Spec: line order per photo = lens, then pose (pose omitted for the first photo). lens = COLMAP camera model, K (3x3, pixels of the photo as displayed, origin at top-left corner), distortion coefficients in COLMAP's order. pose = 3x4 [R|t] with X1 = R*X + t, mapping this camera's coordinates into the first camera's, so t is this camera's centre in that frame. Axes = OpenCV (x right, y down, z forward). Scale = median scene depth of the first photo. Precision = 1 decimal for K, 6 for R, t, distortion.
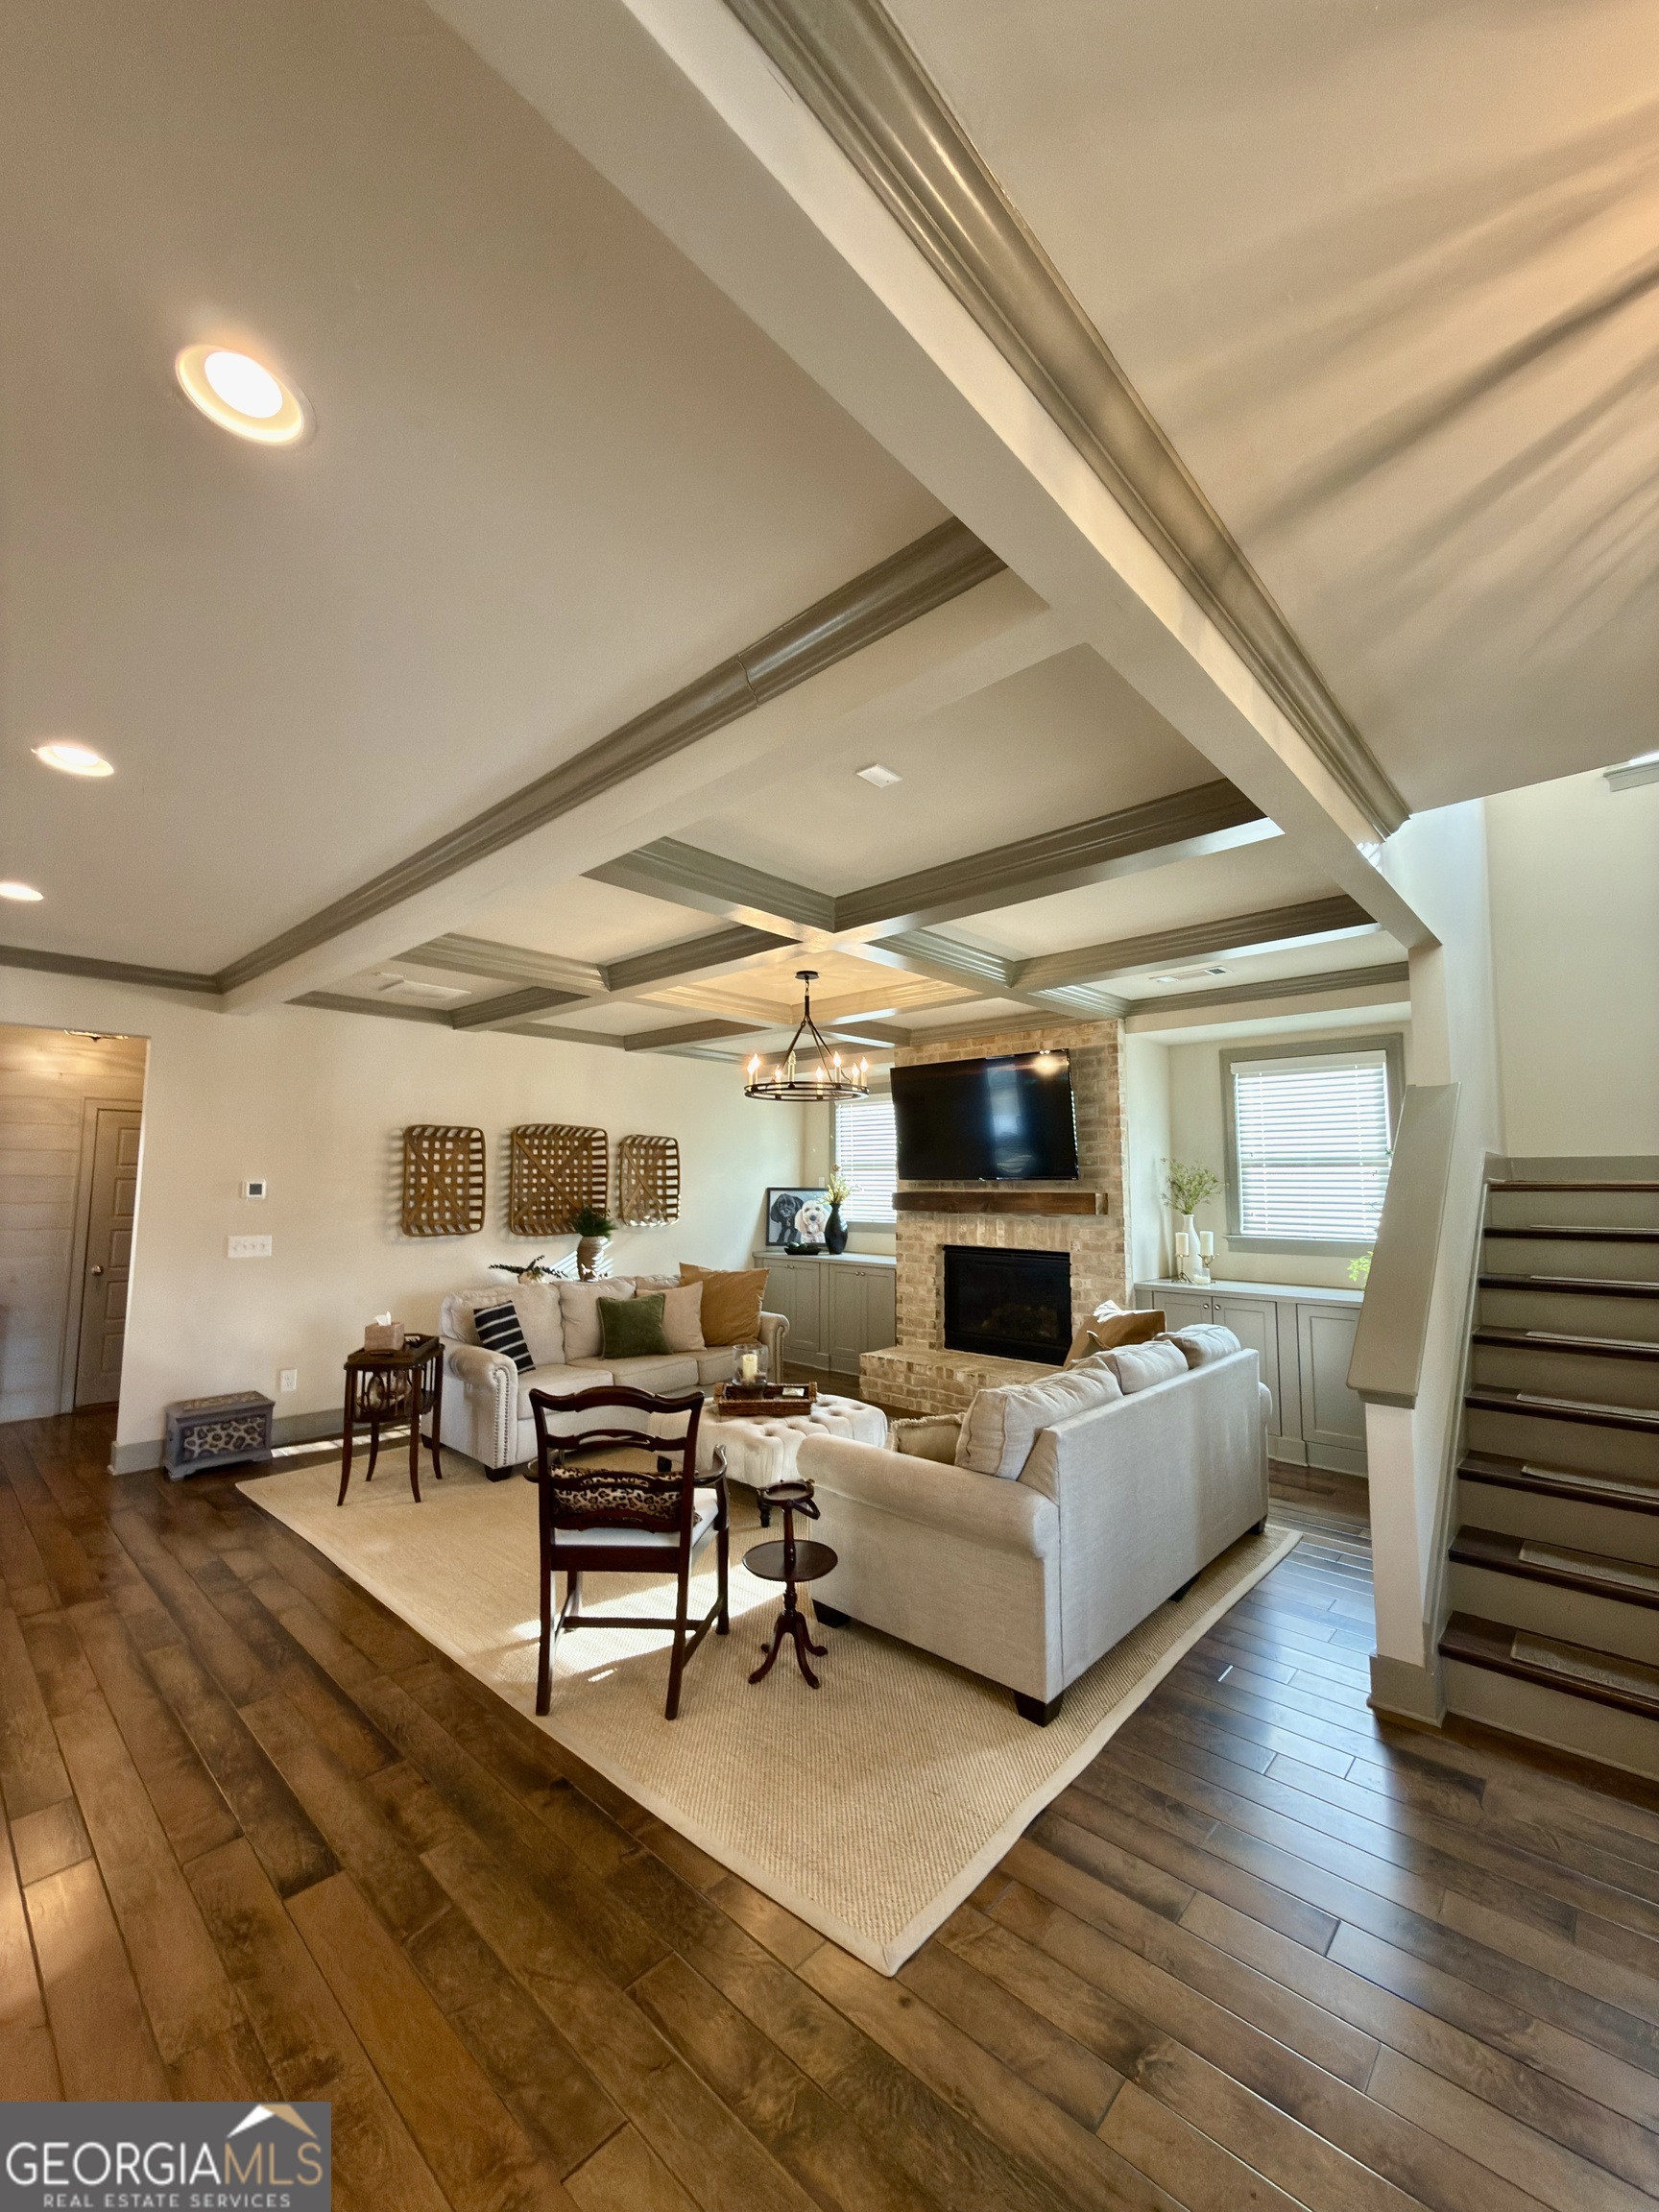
lens RADIAL K [[875.2, 0, 828.5], [0, 875.2, 1109.9], [0, 0, 1]] dist [-0.000092, -0.000422]
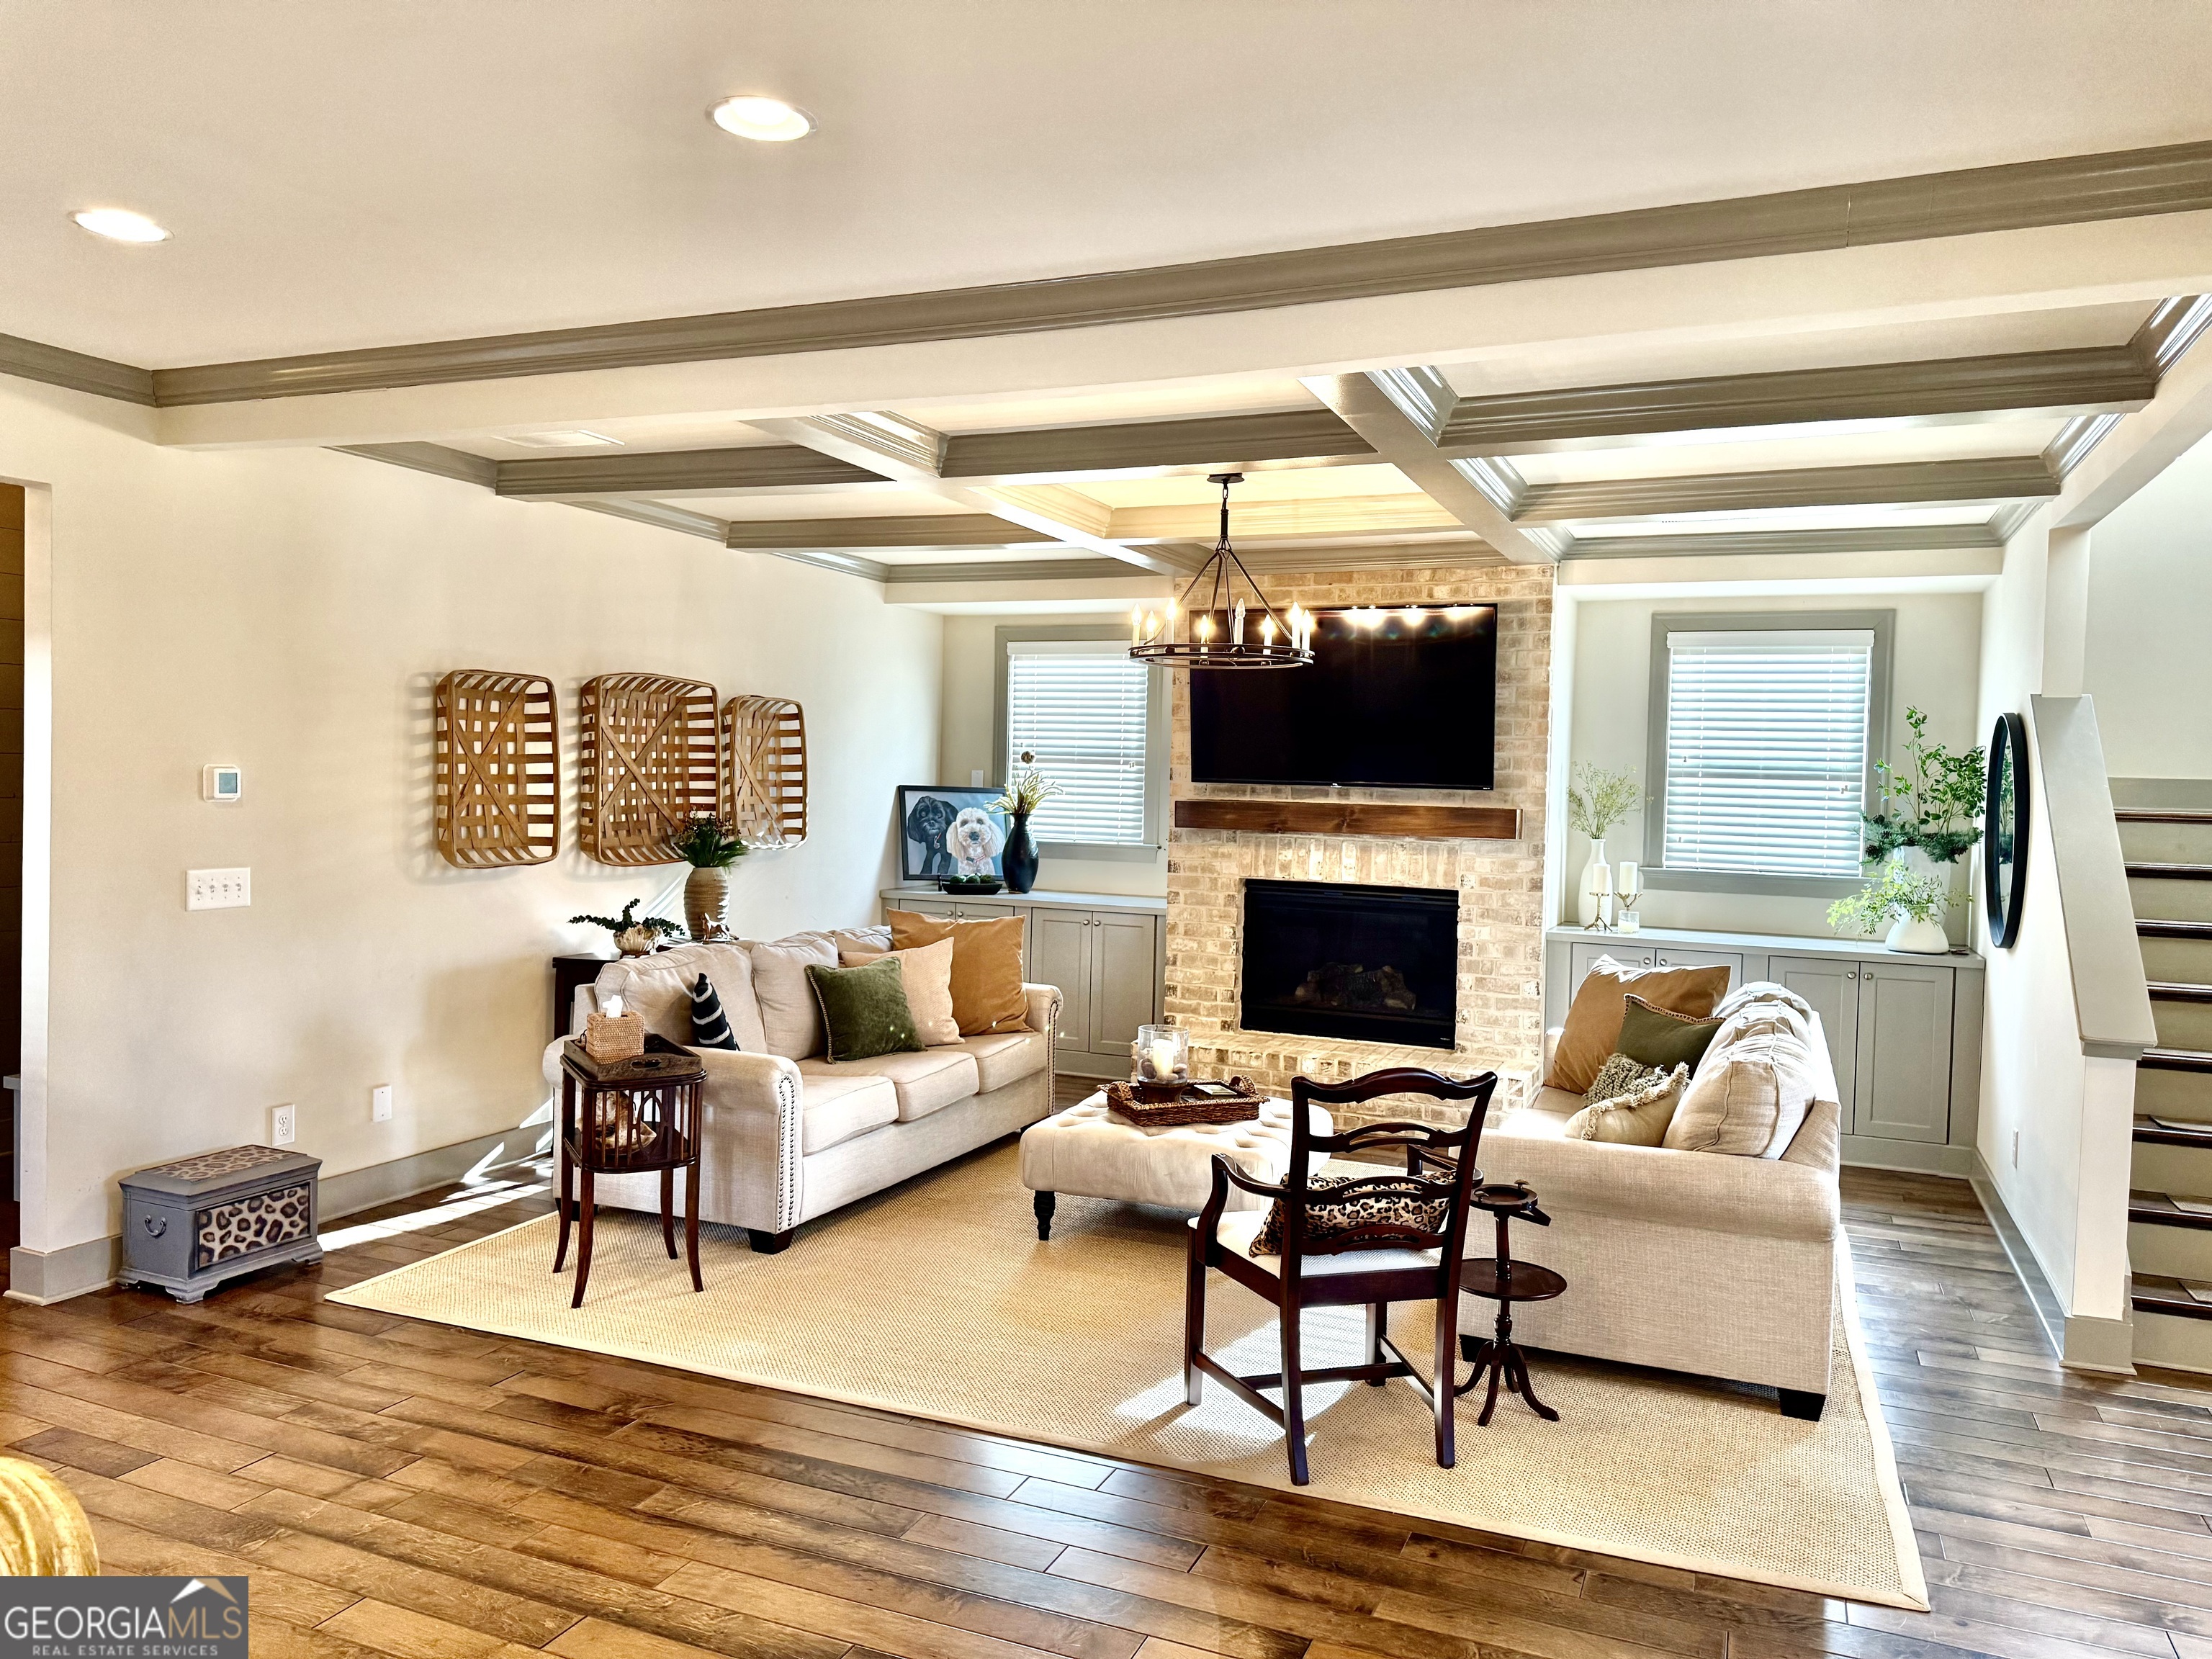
lens RADIAL K [[1544.8, 0, 1099.6], [0, 1544.8, 822.8], [0, 0, 1]] dist [0.080800, -0.084374]
pose [[0.941720, 0.010355, 0.336238, -0.425555], [-0.050984, 0.992373, 0.112234, -0.018452], [-0.332512, -0.122835, 0.935065, -0.076377]]
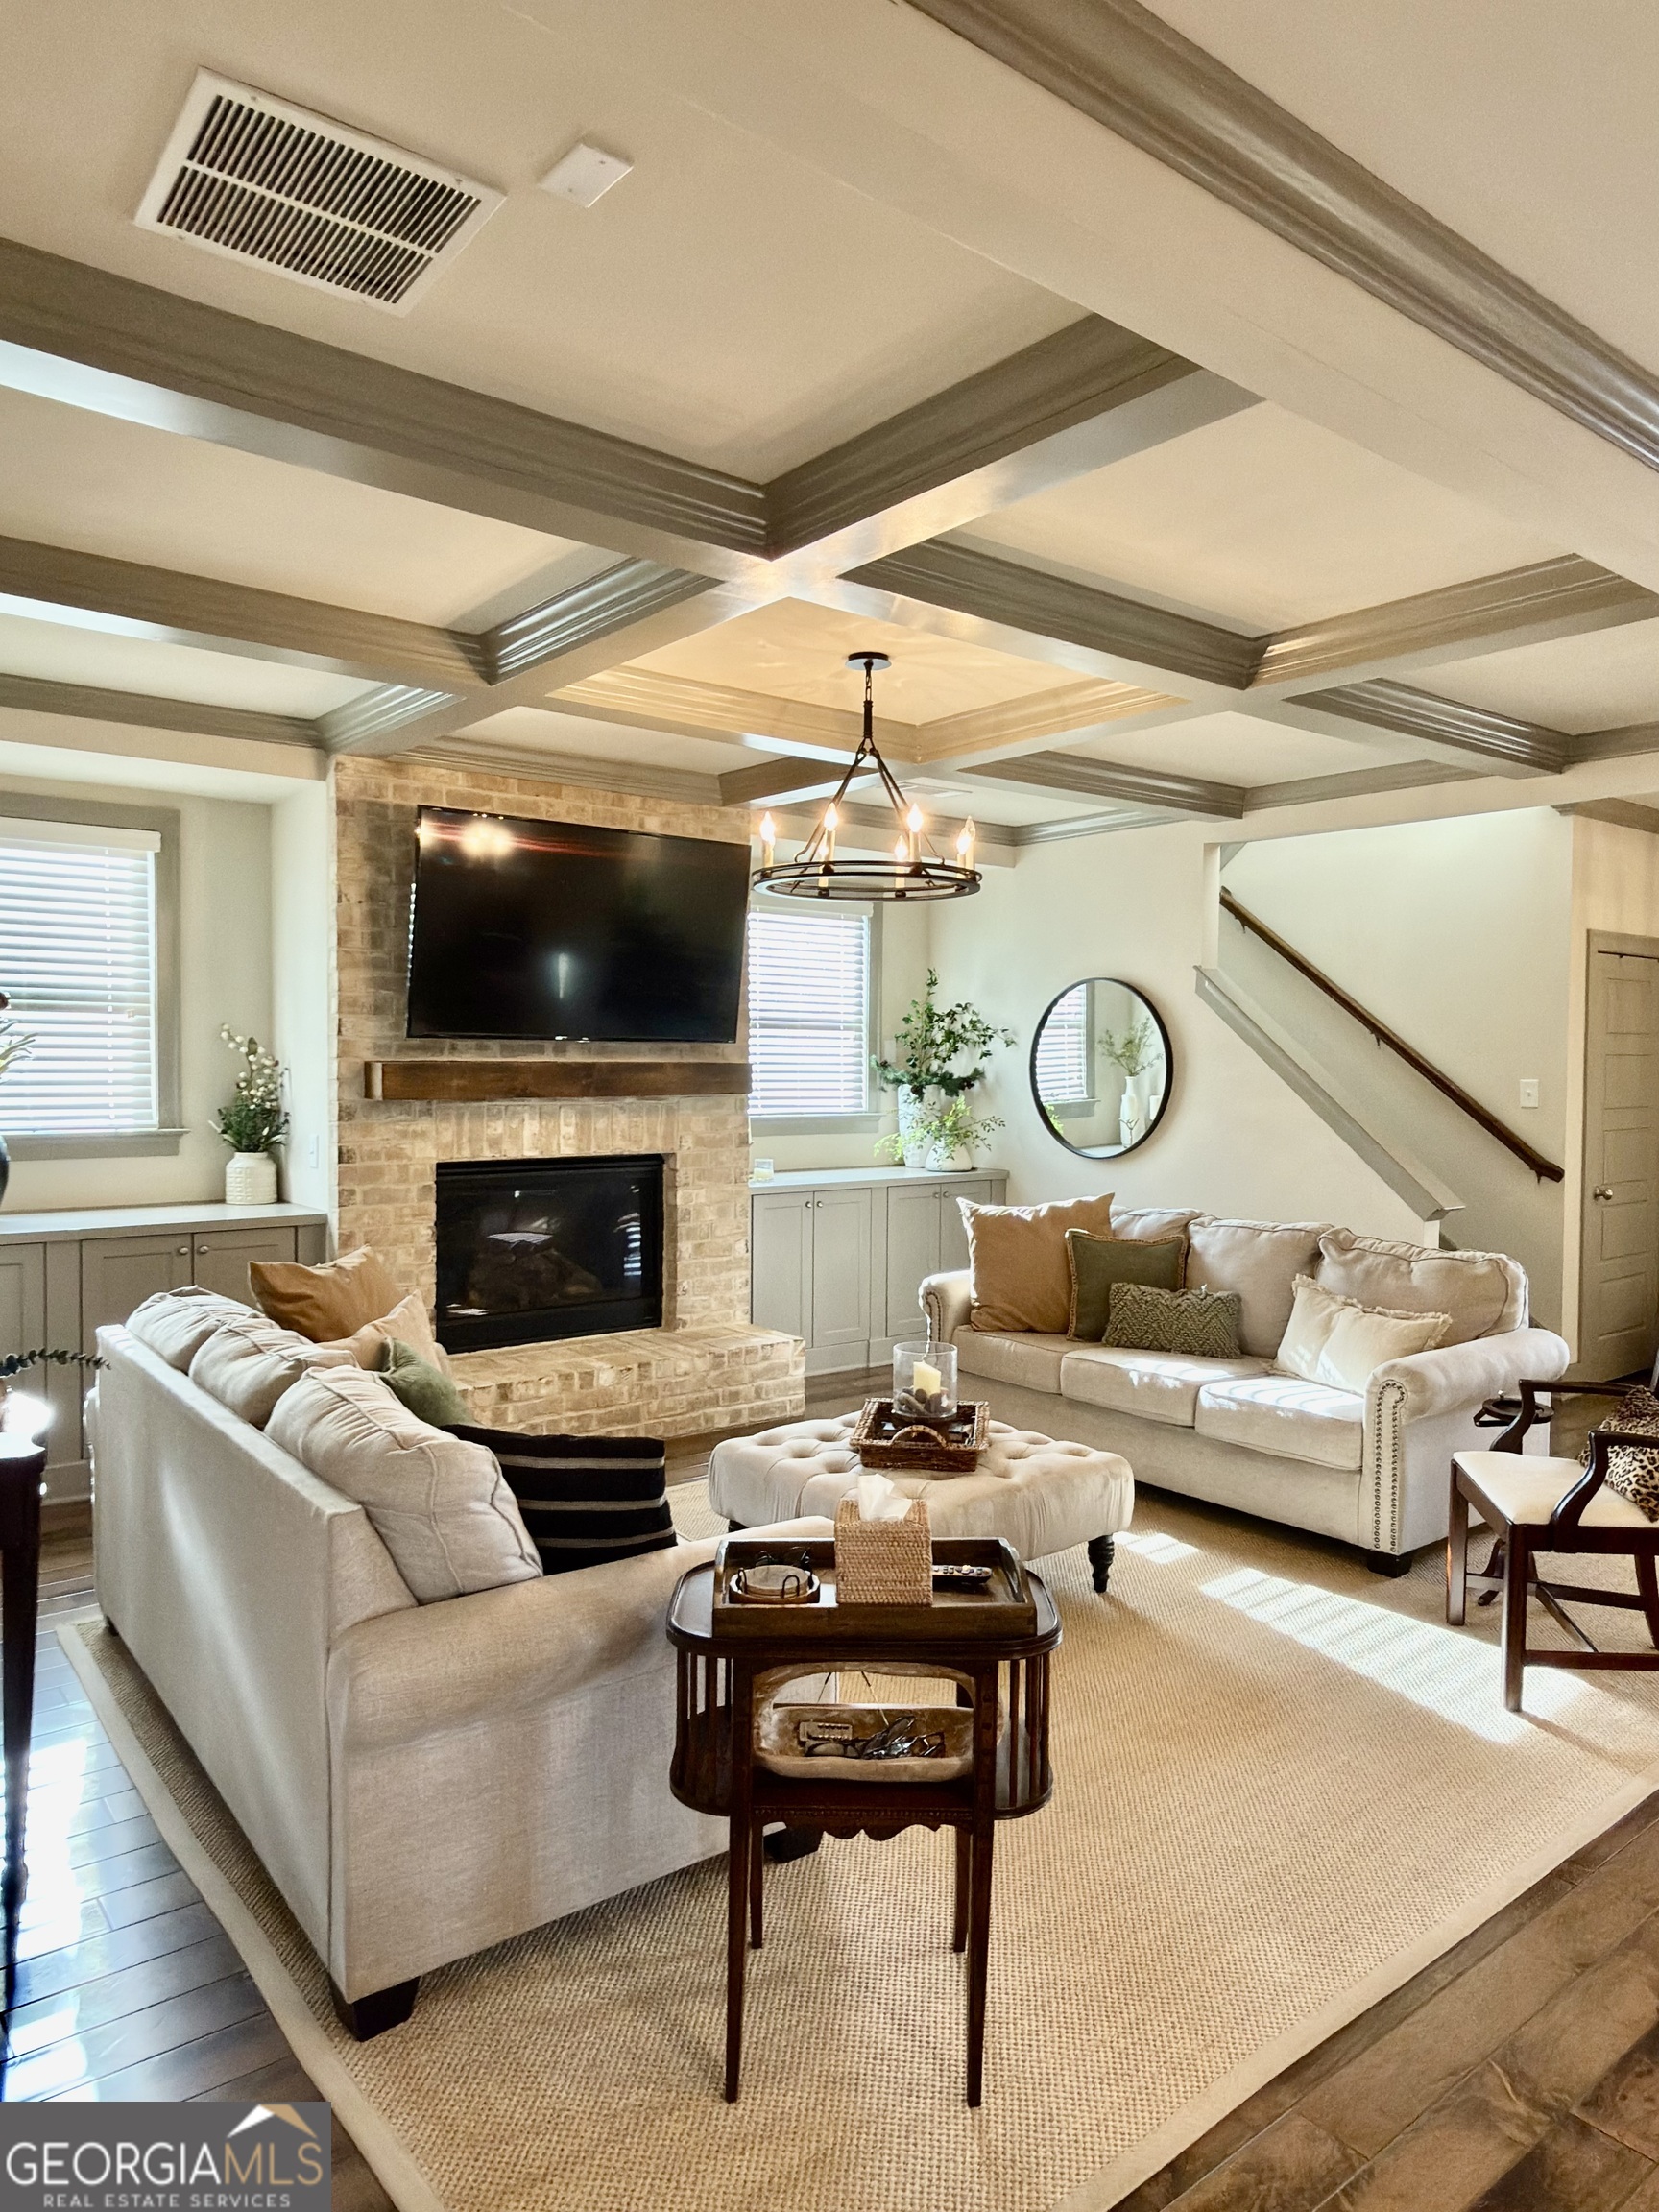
lens RADIAL K [[1424.8, 0, 833.4], [0, 1424.8, 1099.0], [0, 0, 1]] dist [0.002107, -0.003073]
pose [[0.153043, -0.032053, 0.987700, -0.759306], [-0.093188, 0.994552, 0.046715, 0.062381], [-0.983816, -0.099191, 0.149222, 0.732241]]
